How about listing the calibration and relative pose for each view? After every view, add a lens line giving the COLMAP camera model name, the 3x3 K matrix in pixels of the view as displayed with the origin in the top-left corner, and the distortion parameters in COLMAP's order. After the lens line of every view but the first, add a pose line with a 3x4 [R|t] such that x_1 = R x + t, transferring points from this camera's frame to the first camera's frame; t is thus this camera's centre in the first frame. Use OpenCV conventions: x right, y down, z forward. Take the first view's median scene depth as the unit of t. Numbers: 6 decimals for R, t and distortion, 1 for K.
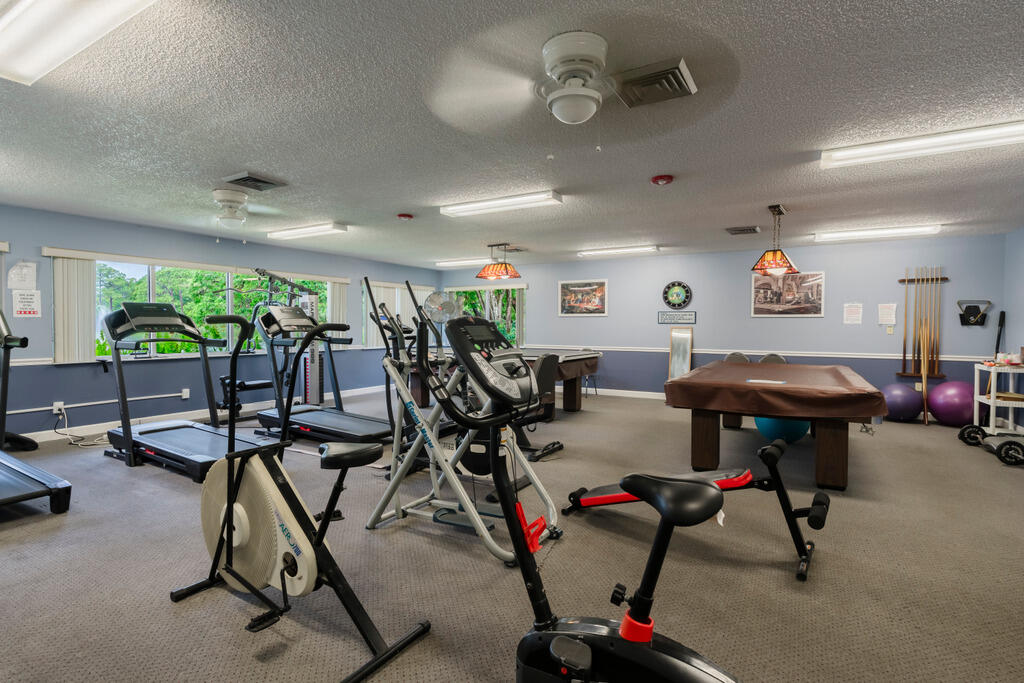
lens RADIAL K [[502.4, 0, 513.9], [0, 502.4, 321.6], [0, 0, 1]] dist [-0.000953, -0.000577]
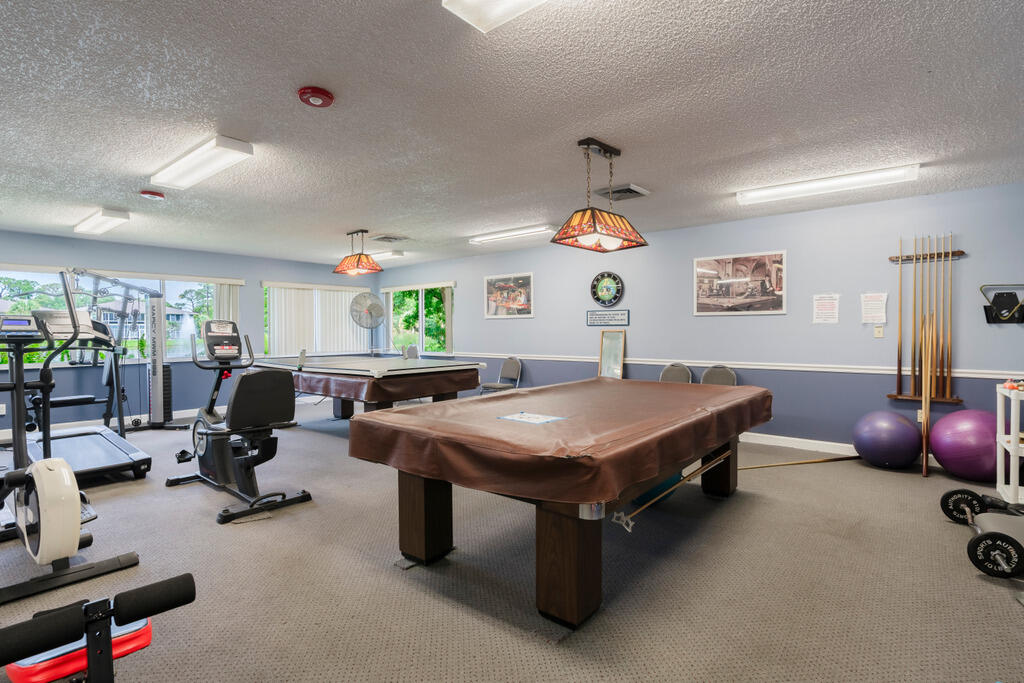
lens RADIAL K [[502.4, 0, 513.9], [0, 502.4, 321.6], [0, 0, 1]] dist [-0.000953, -0.000577]
pose [[0.987043, -0.012086, -0.160001, 0.372014], [0.010651, 0.999895, -0.009824, 0.004846], [0.160103, 0.007993, 0.987068, 0.246735]]
